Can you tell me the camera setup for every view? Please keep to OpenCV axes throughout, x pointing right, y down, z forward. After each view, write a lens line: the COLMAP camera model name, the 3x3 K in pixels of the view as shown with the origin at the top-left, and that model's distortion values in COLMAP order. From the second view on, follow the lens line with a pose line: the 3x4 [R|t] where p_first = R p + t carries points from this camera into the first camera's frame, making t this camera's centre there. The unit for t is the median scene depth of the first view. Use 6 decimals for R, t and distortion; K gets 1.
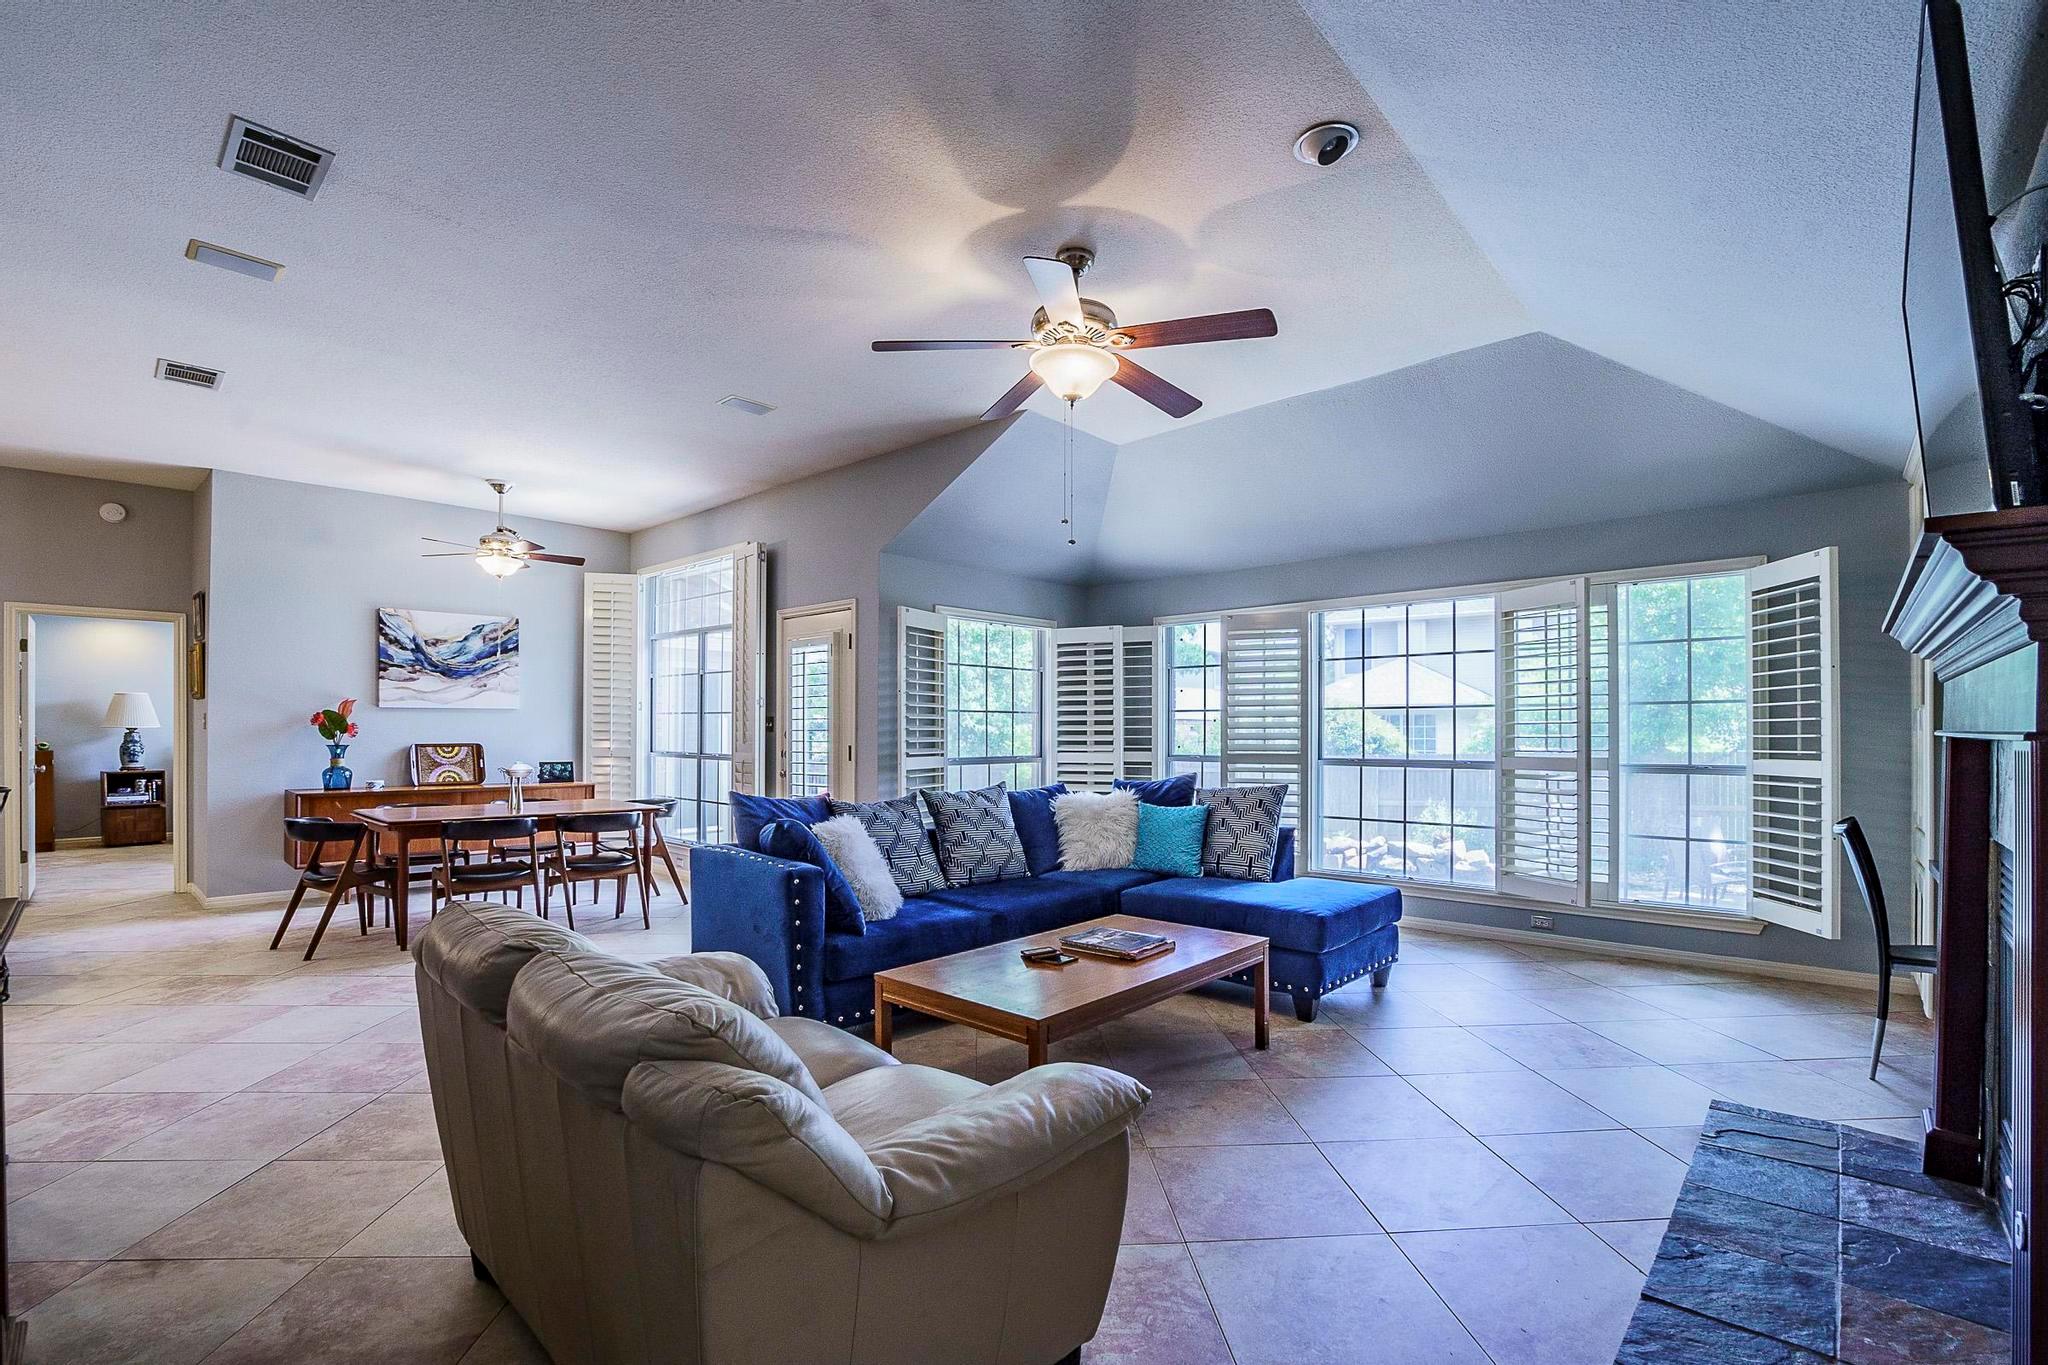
lens RADIAL K [[915.9, 0, 1025.9], [0, 915.9, 729.4], [0, 0, 1]] dist [-0.044124, 0.010513]
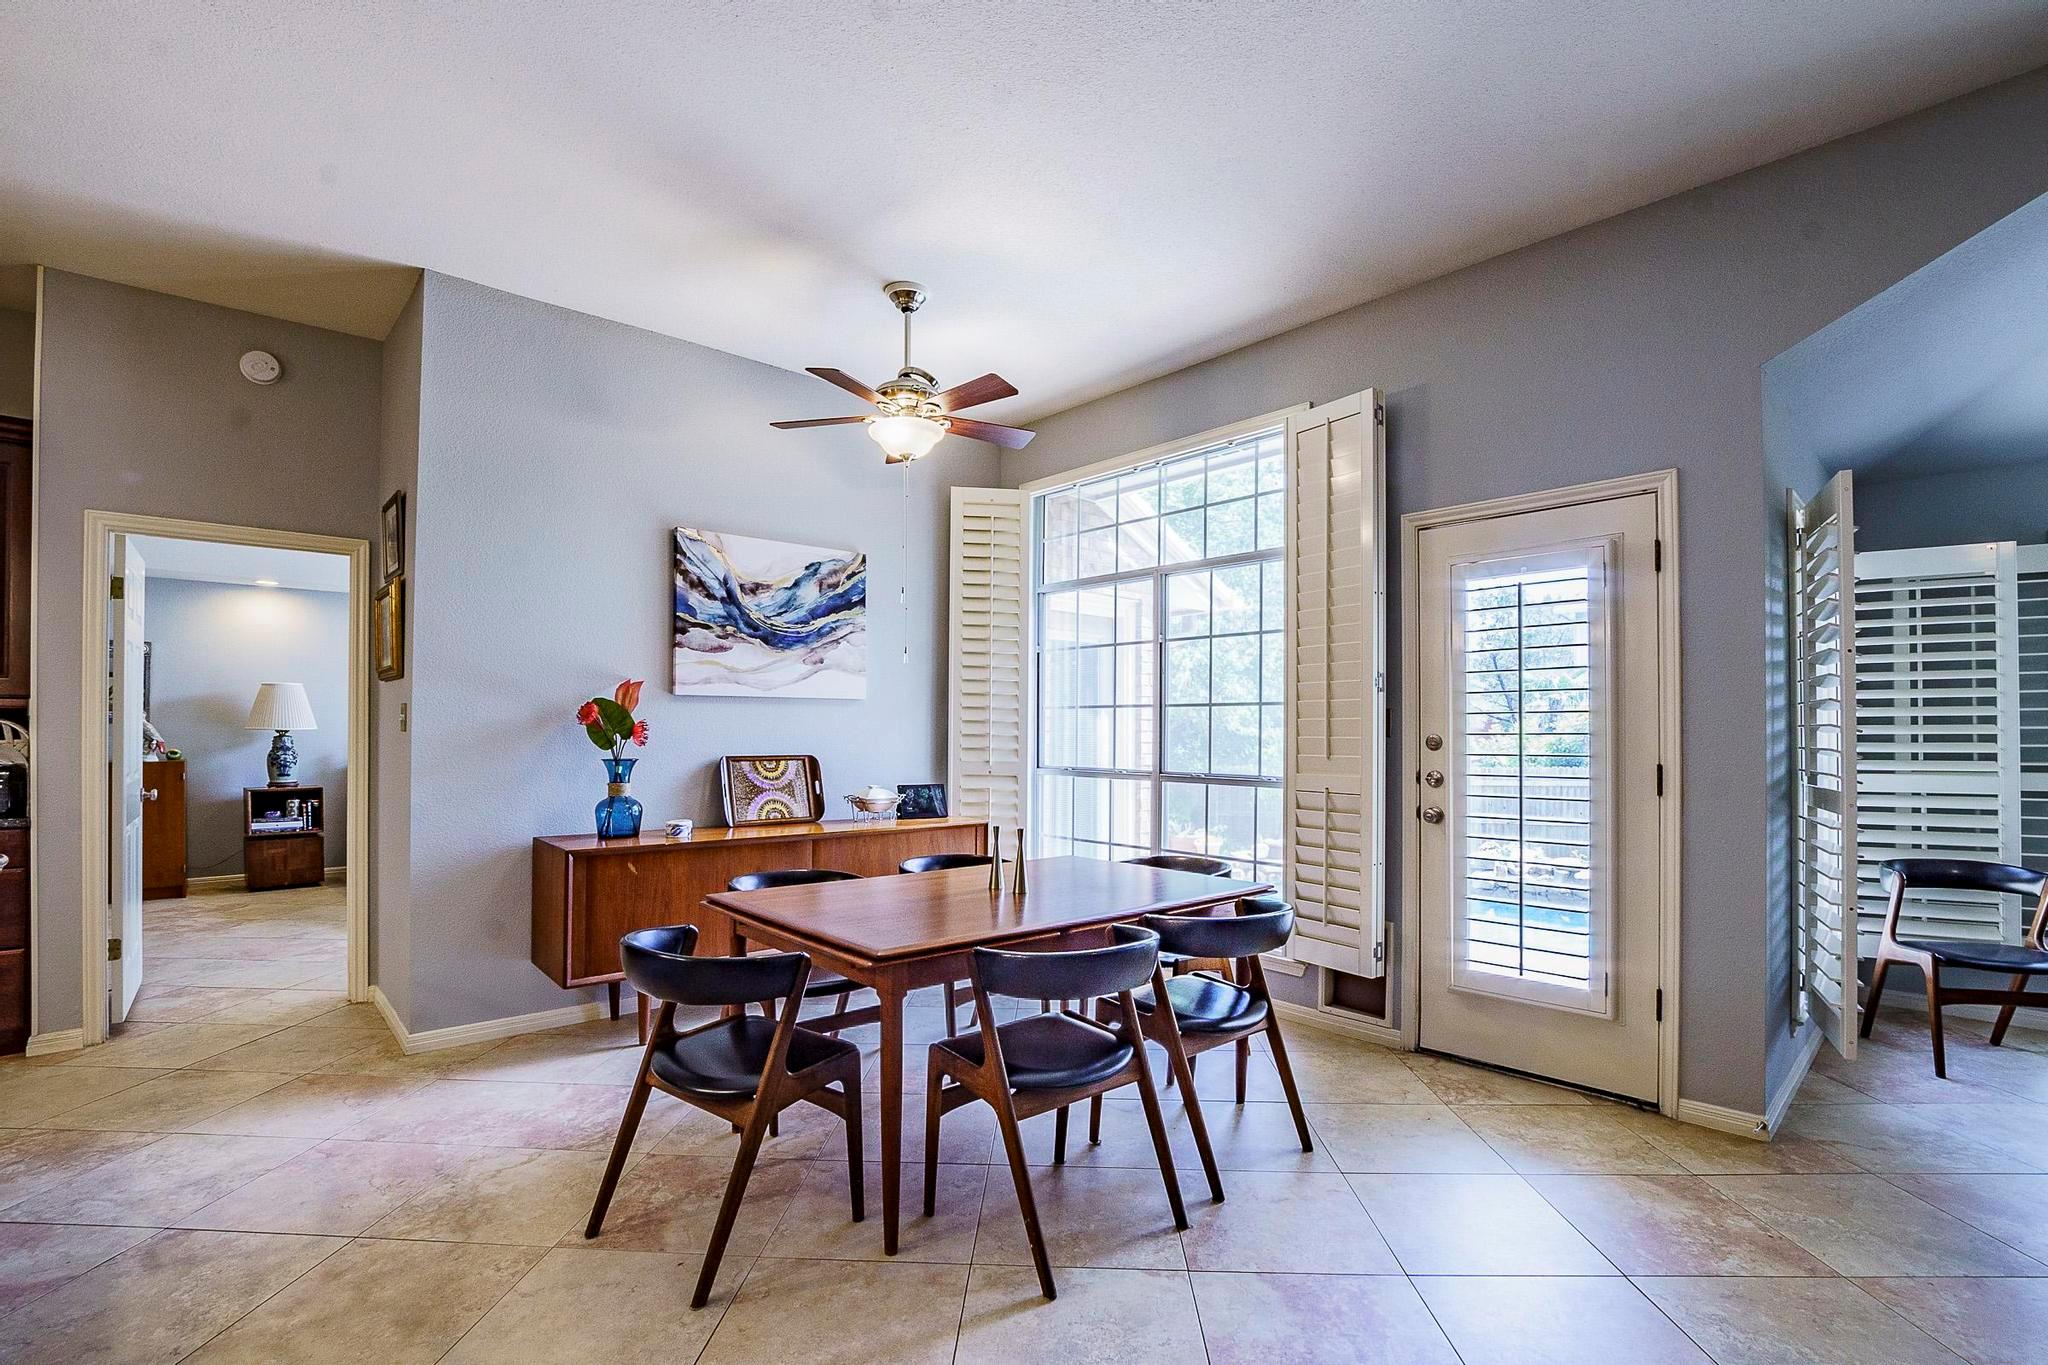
lens RADIAL K [[915.8, 0, 1025.6], [0, 915.8, 723.1], [0, 0, 1]] dist [-0.040963, 0.009326]
pose [[0.995478, -0.000868, -0.094985, -0.420012], [-0.000167, 0.999941, -0.010880, 0.000560], [0.094989, 0.010847, 0.995419, 0.411750]]
